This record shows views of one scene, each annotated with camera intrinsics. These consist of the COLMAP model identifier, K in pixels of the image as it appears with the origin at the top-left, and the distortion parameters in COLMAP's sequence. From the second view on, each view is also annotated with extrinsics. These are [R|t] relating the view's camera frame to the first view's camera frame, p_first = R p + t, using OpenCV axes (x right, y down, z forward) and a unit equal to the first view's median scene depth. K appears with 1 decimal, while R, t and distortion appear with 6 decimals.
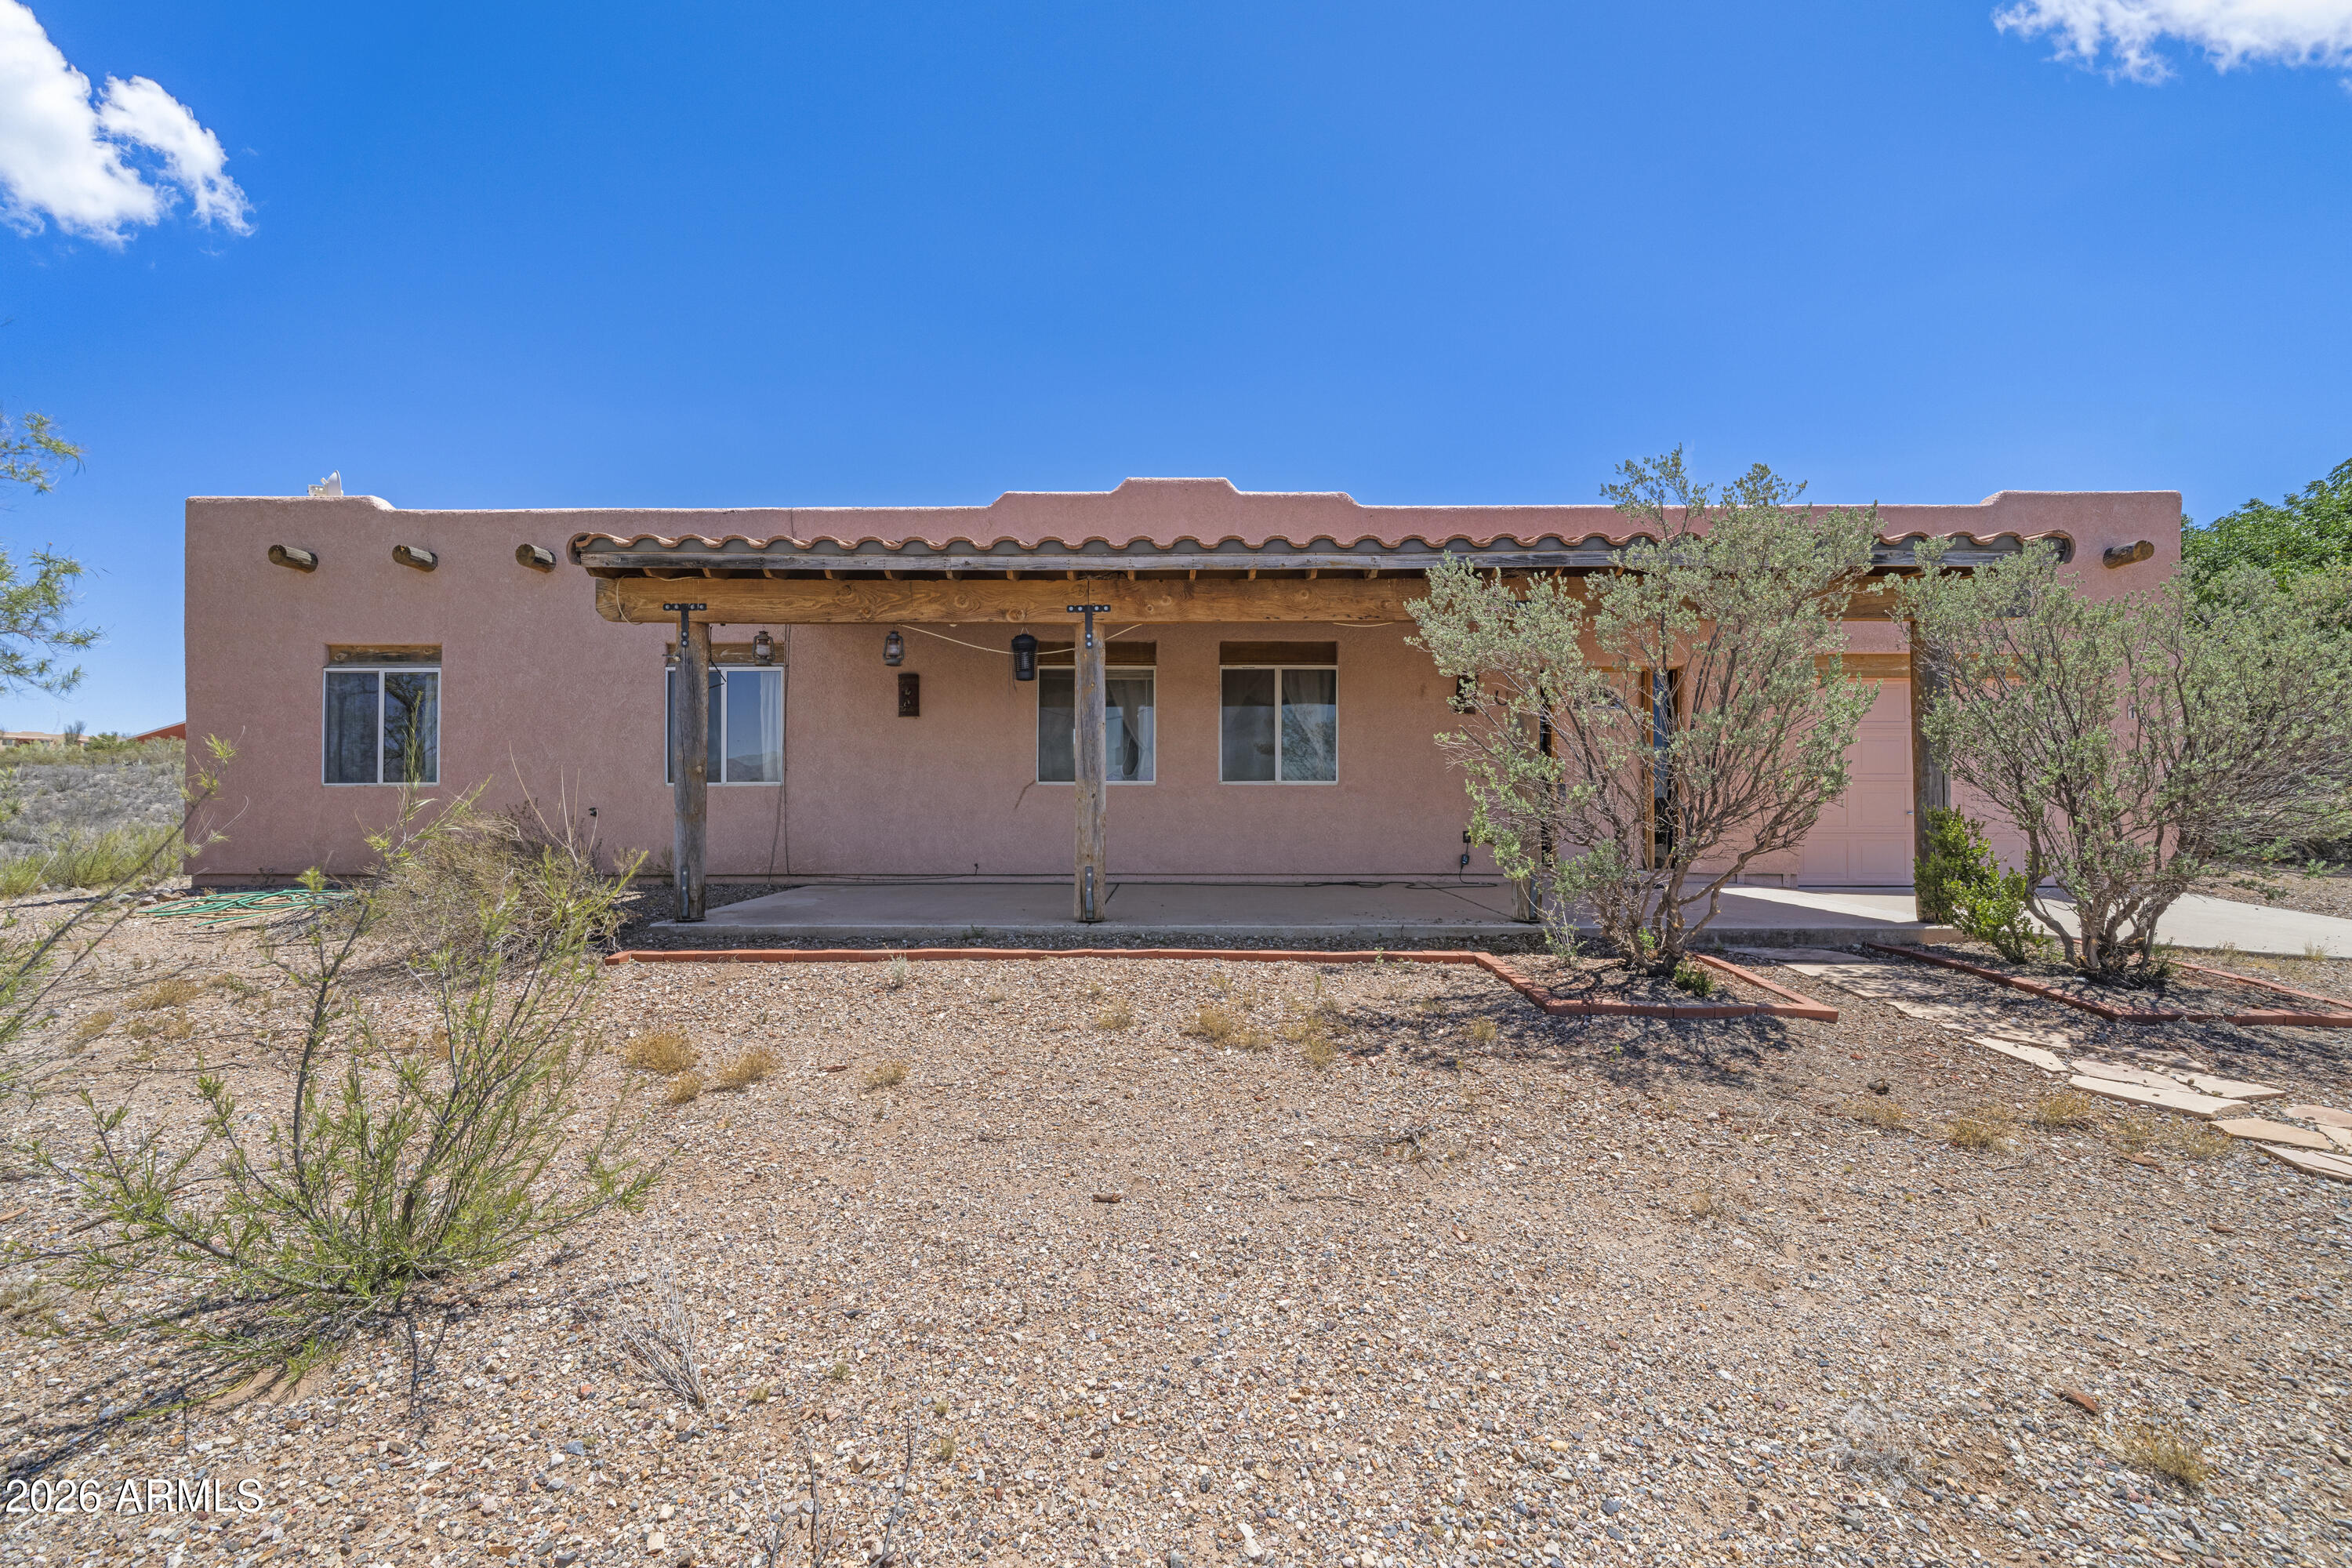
lens RADIAL K [[948.6, 0, 1171.5], [0, 948.6, 811.7], [0, 0, 1]] dist [0.000845, -0.000125]
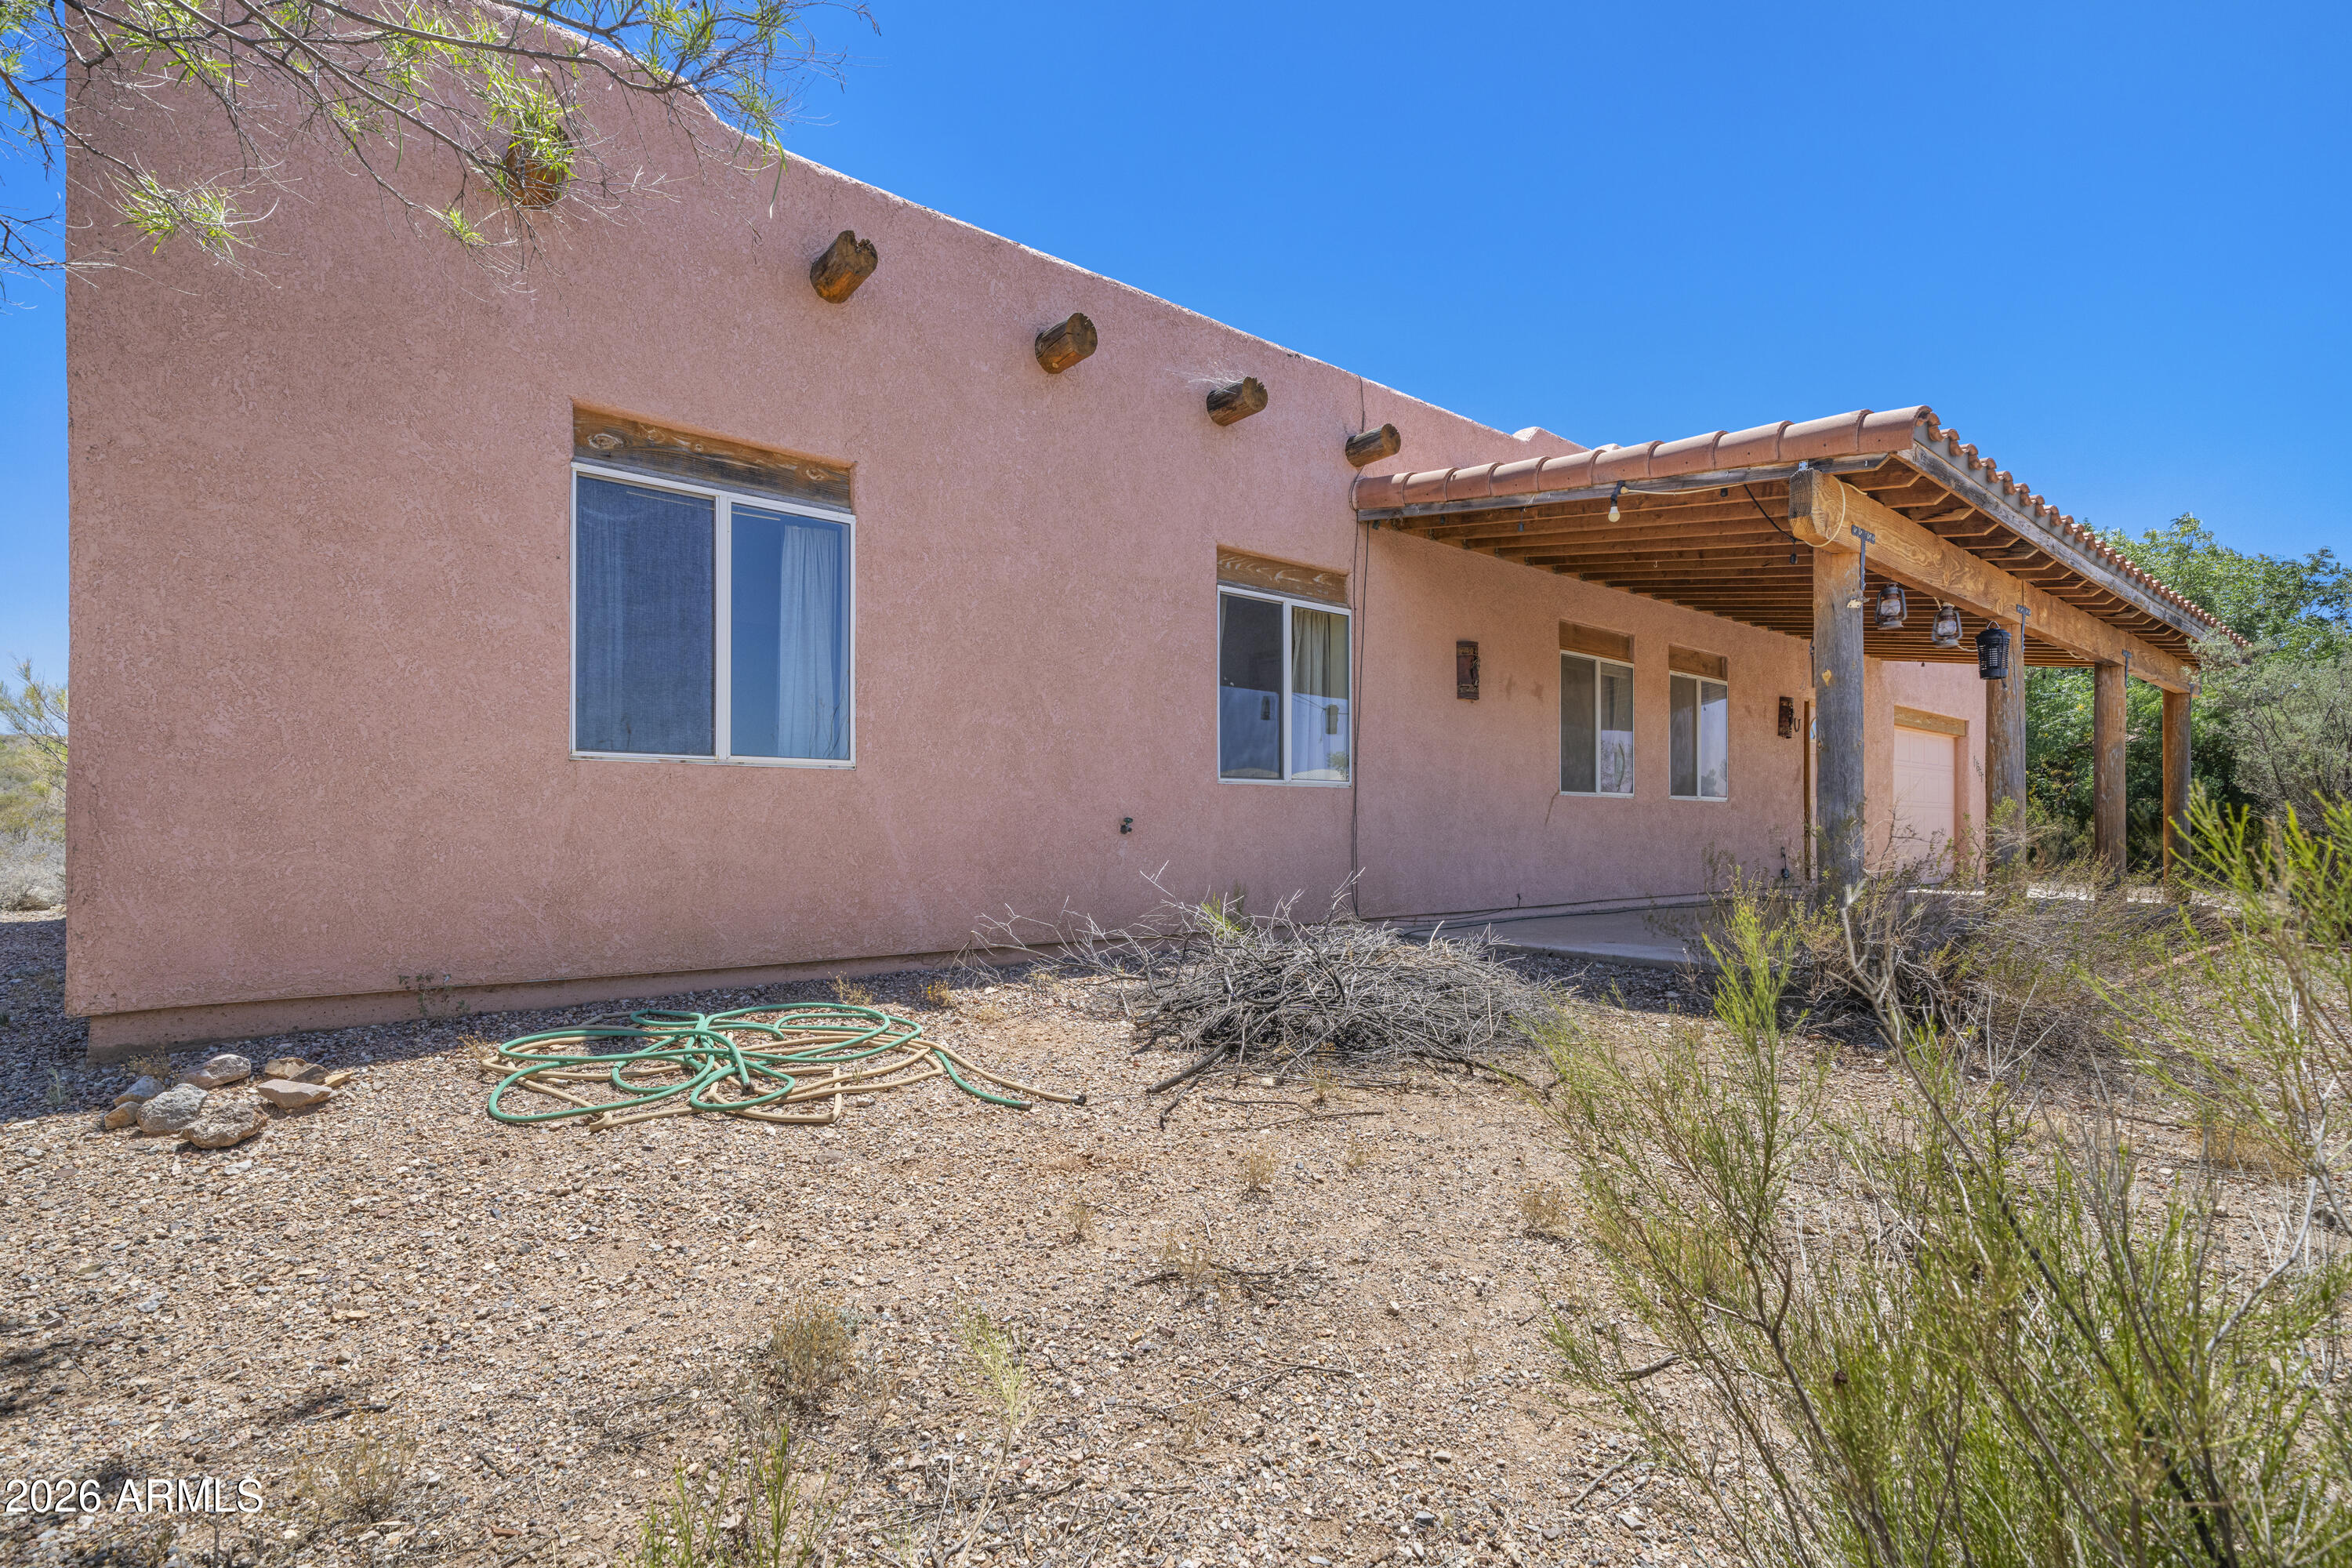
lens RADIAL K [[1116.4, 0, 1228.4], [0, 1116.4, 832.2], [0, 0, 1]] dist [0.000253, 0.000150]
pose [[0.755067, 0.001399, 0.655646, -0.991690], [-0.020865, 0.999542, 0.021897, -0.011538], [-0.655316, -0.030214, 0.754751, 0.459761]]
